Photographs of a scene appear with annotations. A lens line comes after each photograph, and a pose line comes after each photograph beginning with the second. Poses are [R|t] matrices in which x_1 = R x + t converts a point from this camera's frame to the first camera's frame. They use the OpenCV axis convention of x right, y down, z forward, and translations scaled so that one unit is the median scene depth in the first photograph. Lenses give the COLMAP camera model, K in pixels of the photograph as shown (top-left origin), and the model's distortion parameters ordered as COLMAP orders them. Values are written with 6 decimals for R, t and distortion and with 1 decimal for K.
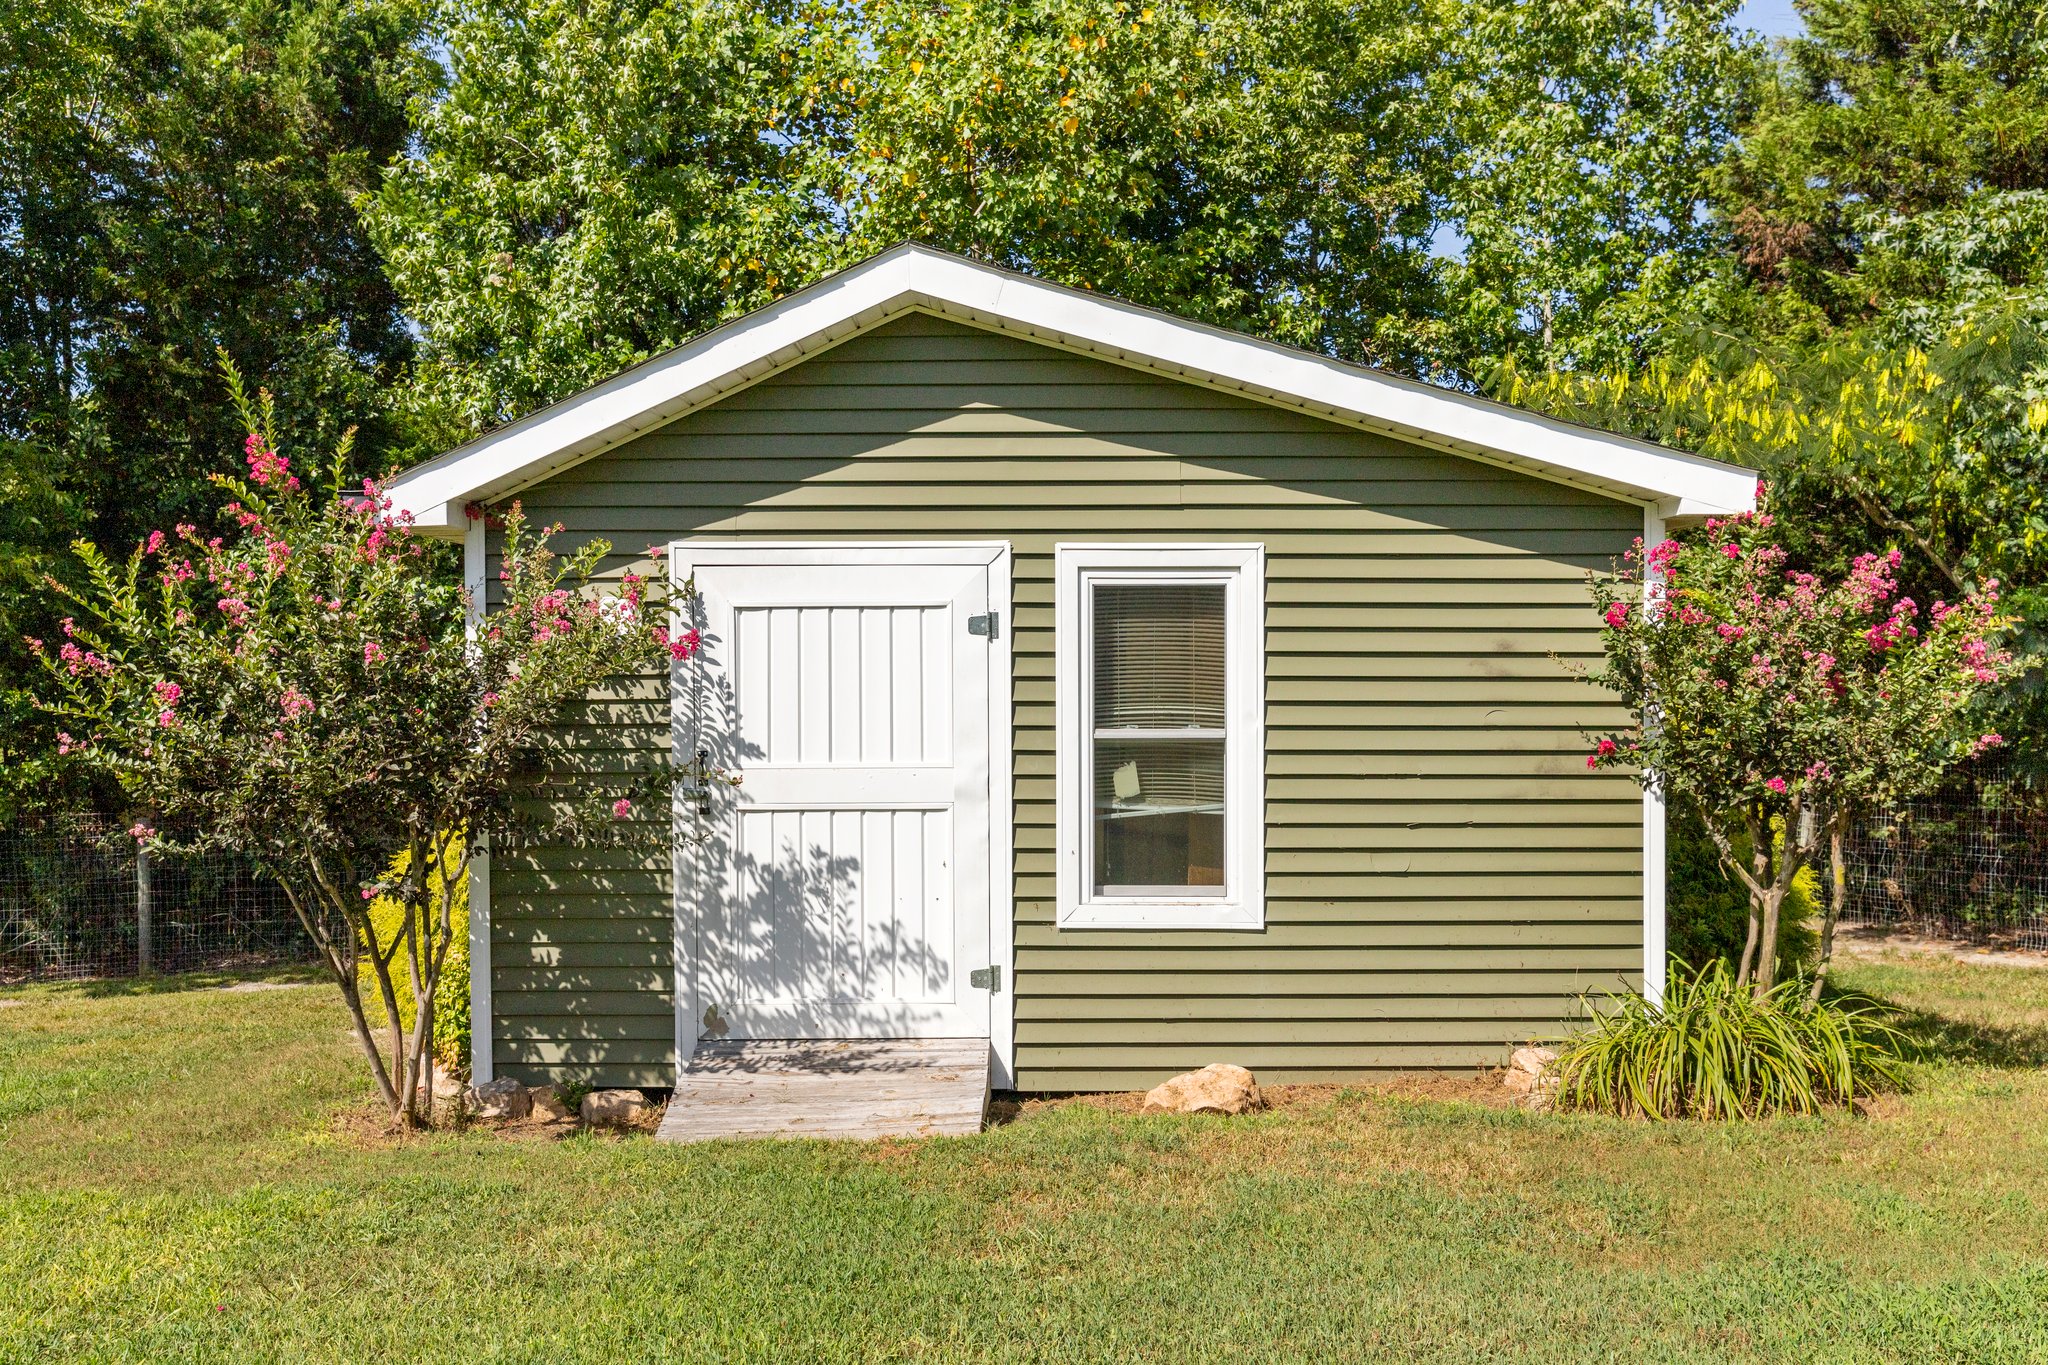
lens RADIAL K [[1712.9, 0, 1013.1], [0, 1712.9, 683.6], [0, 0, 1]] dist [-0.017746, 0.006769]
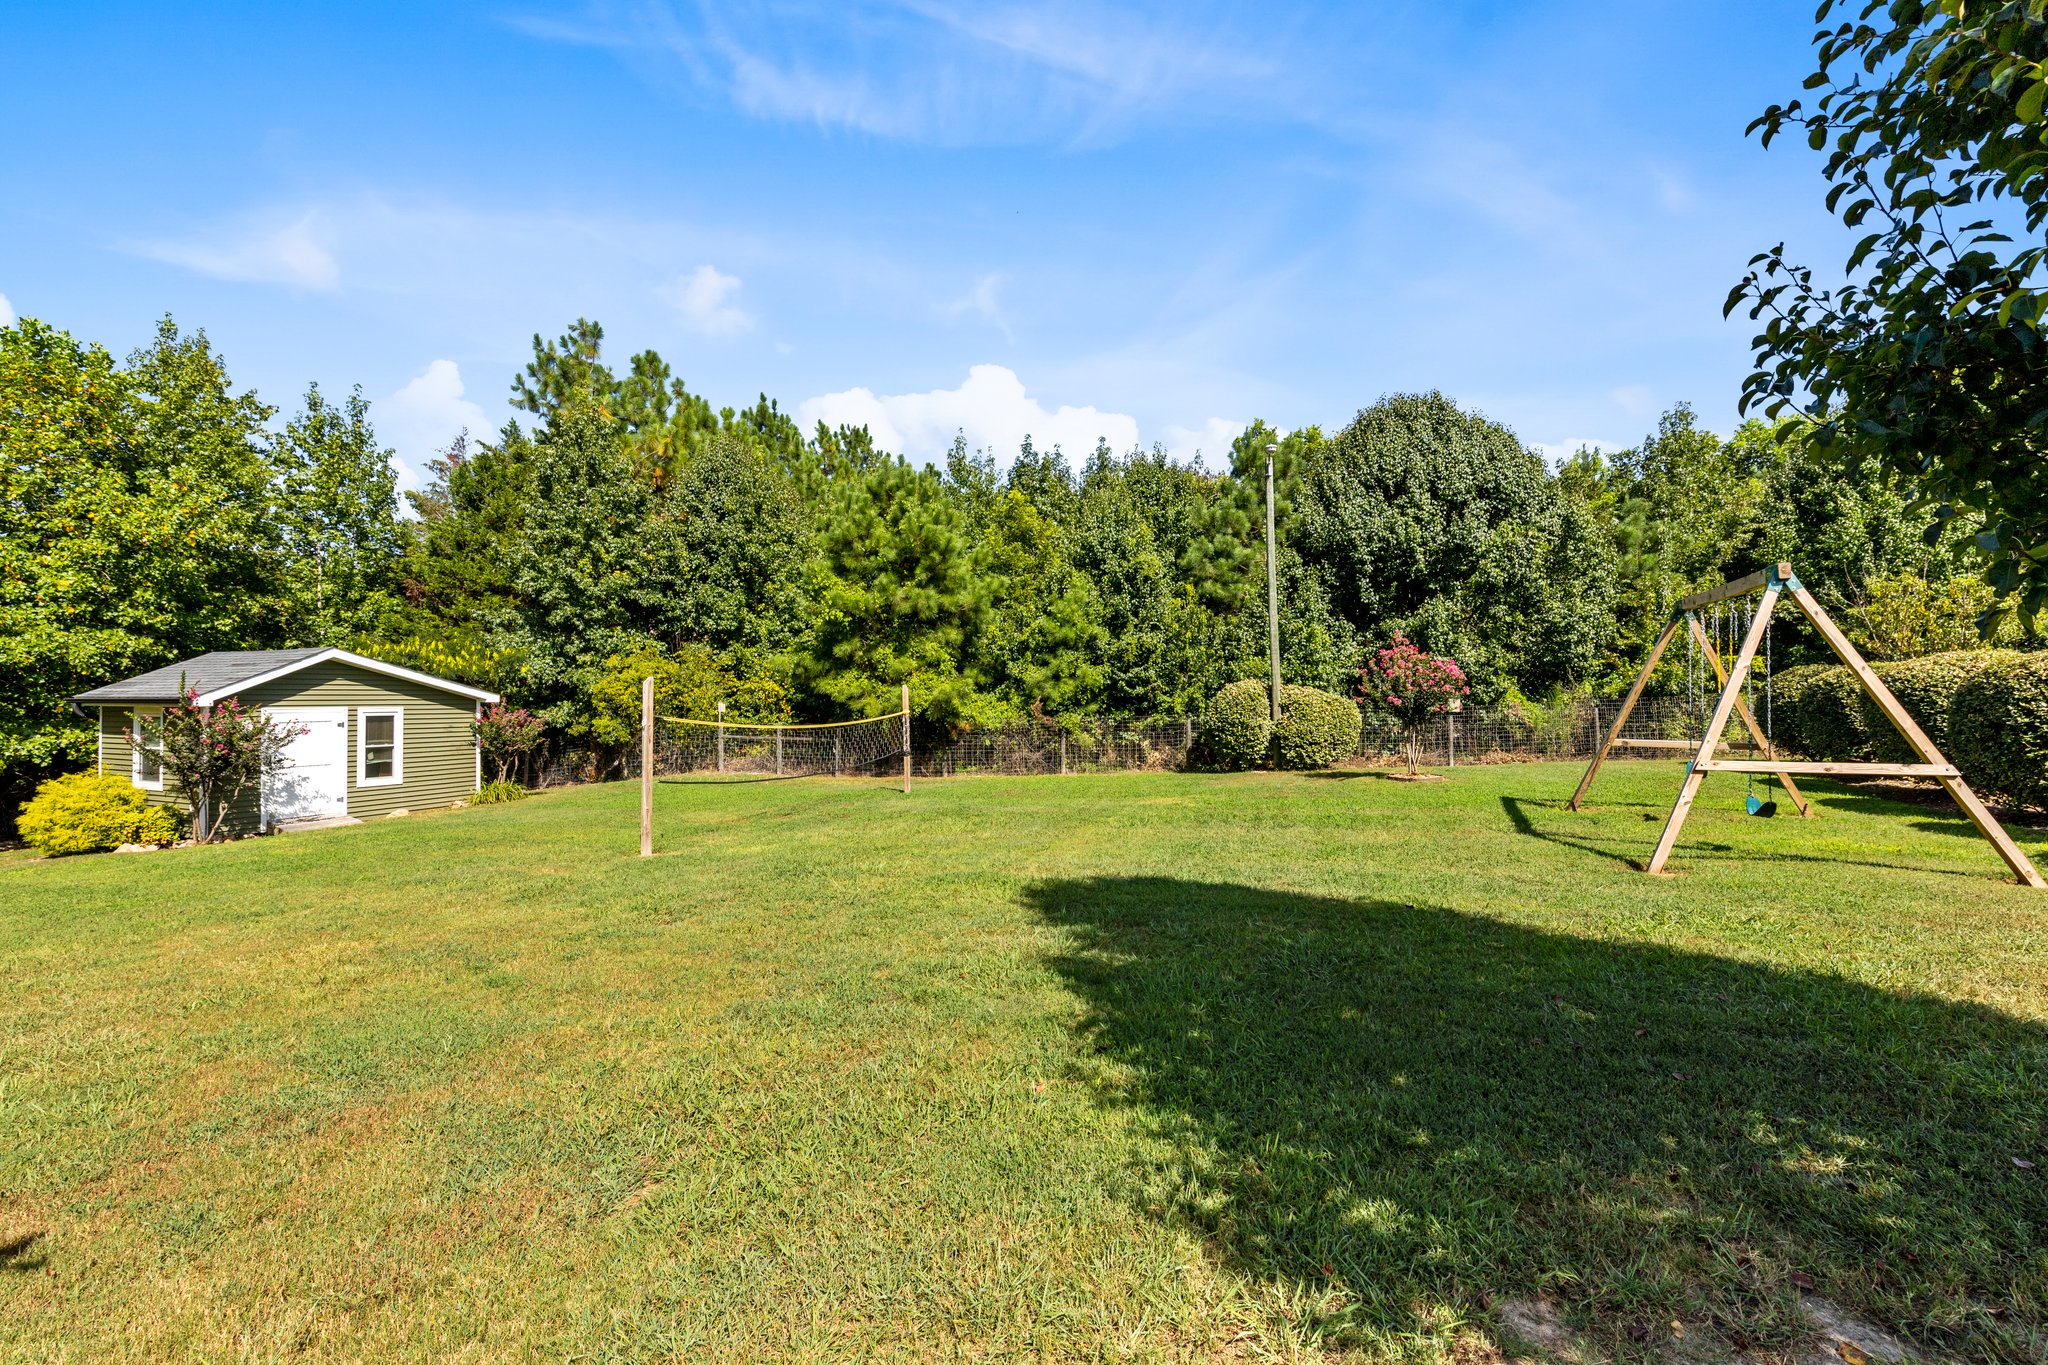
lens RADIAL K [[896.1, 0, 1030.8], [0, 896.1, 682.4], [0, 0, 1]] dist [0.003891, -0.000026]
pose [[0.402030, 0.012369, 0.915543, -1.530459], [0.023160, 0.999451, -0.023672, -0.049168], [-0.915334, 0.030721, 0.401523, -1.760633]]
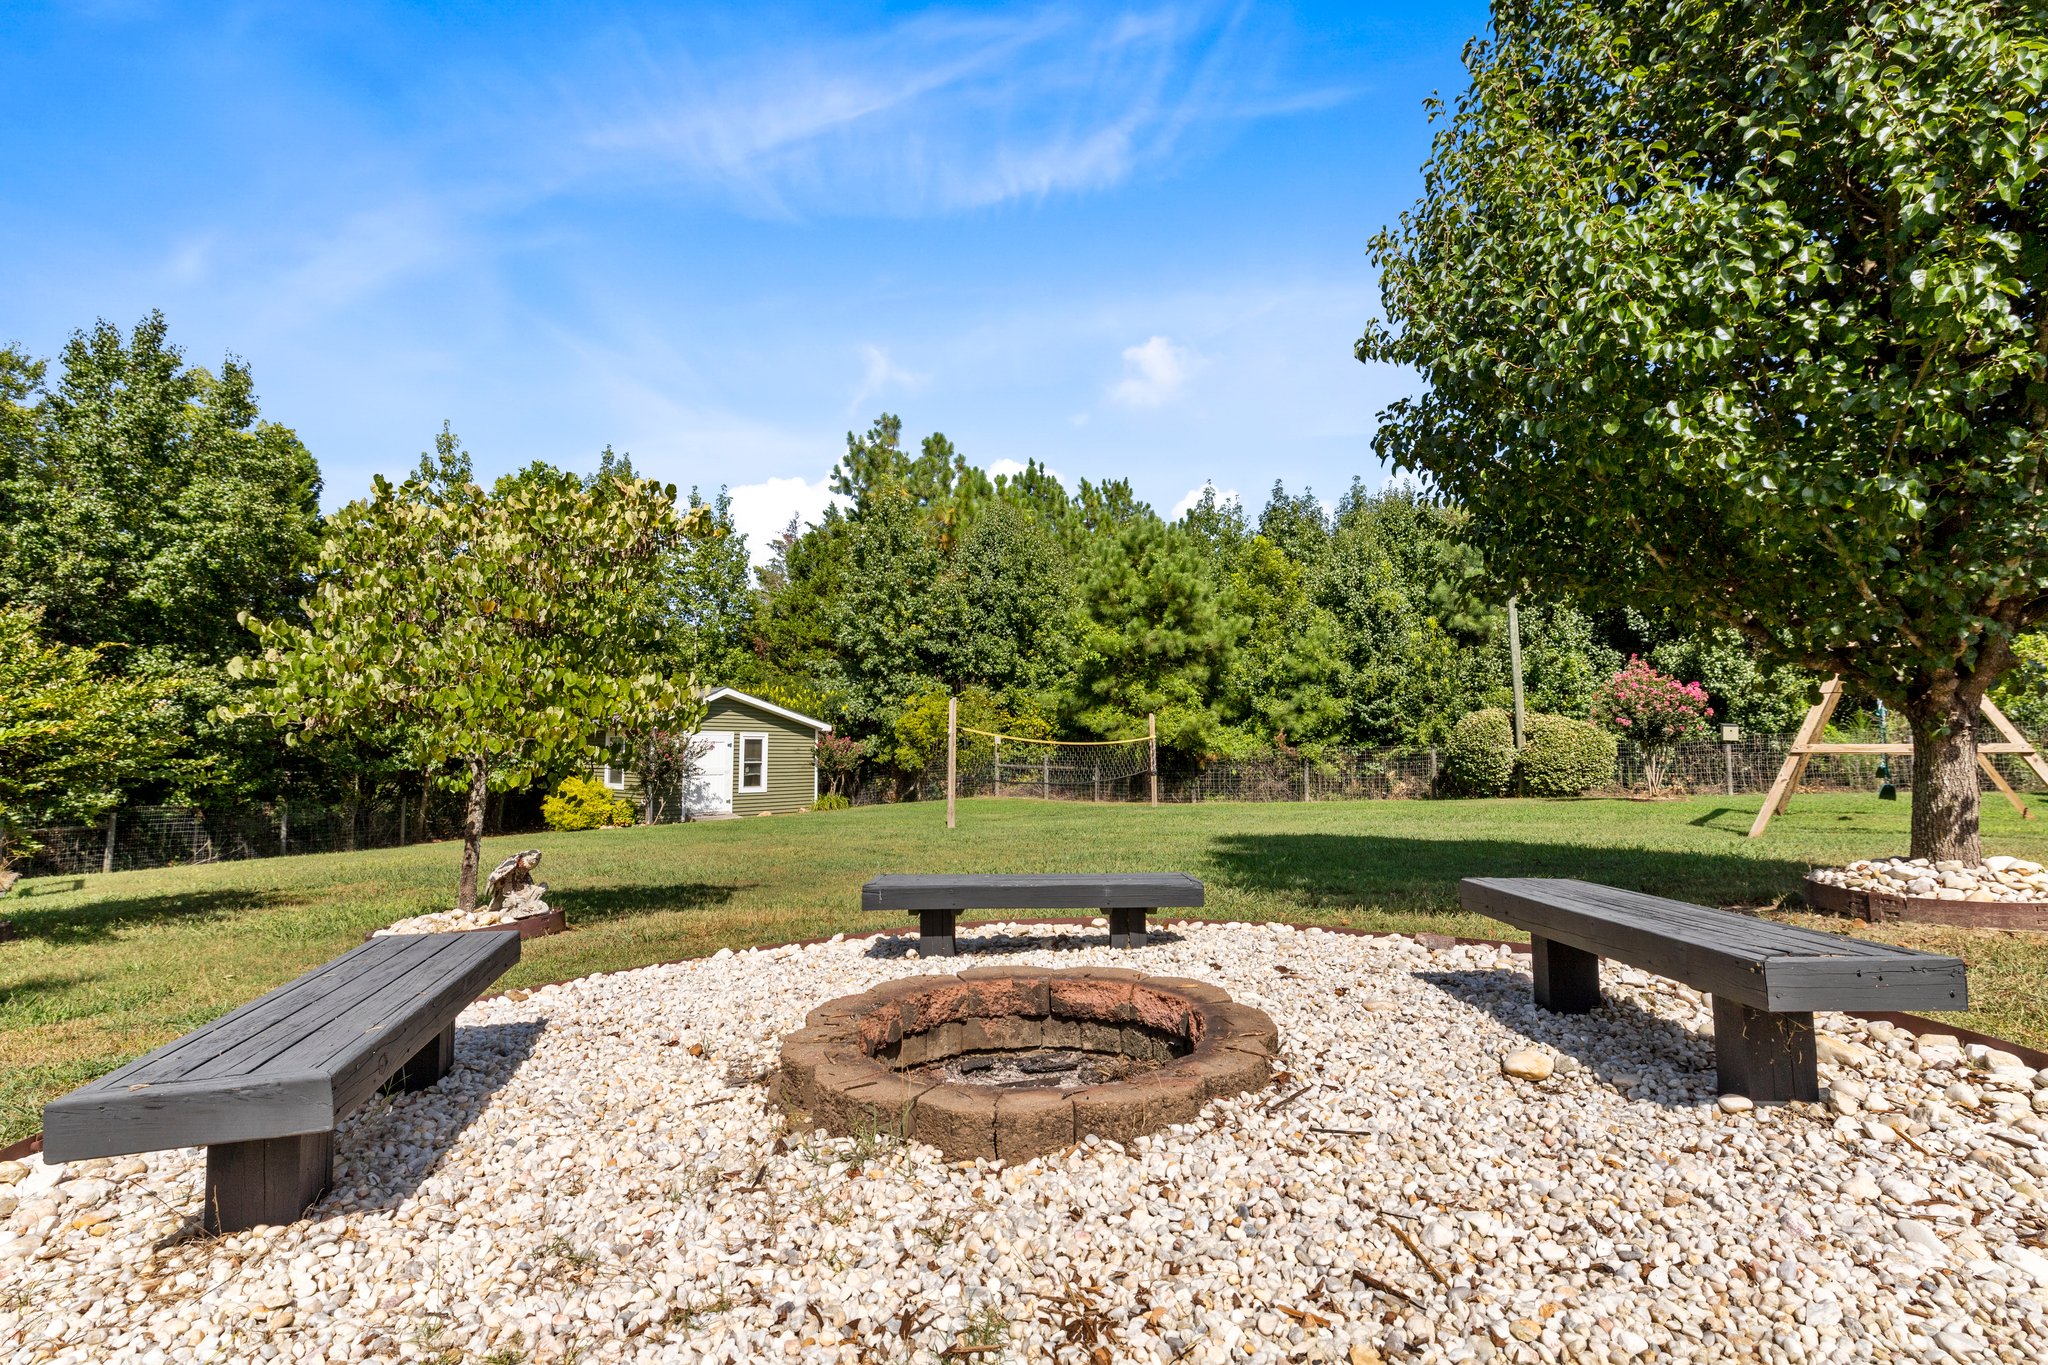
lens RADIAL K [[955.5, 0, 1023.9], [0, 955.5, 680.2], [0, 0, 1]] dist [0.005319, 0.000261]
pose [[0.652805, 0.057019, 0.755377, -1.992457], [0.015600, 0.995940, -0.088659, 0.056523], [-0.757365, 0.069661, 0.649265, -2.142896]]
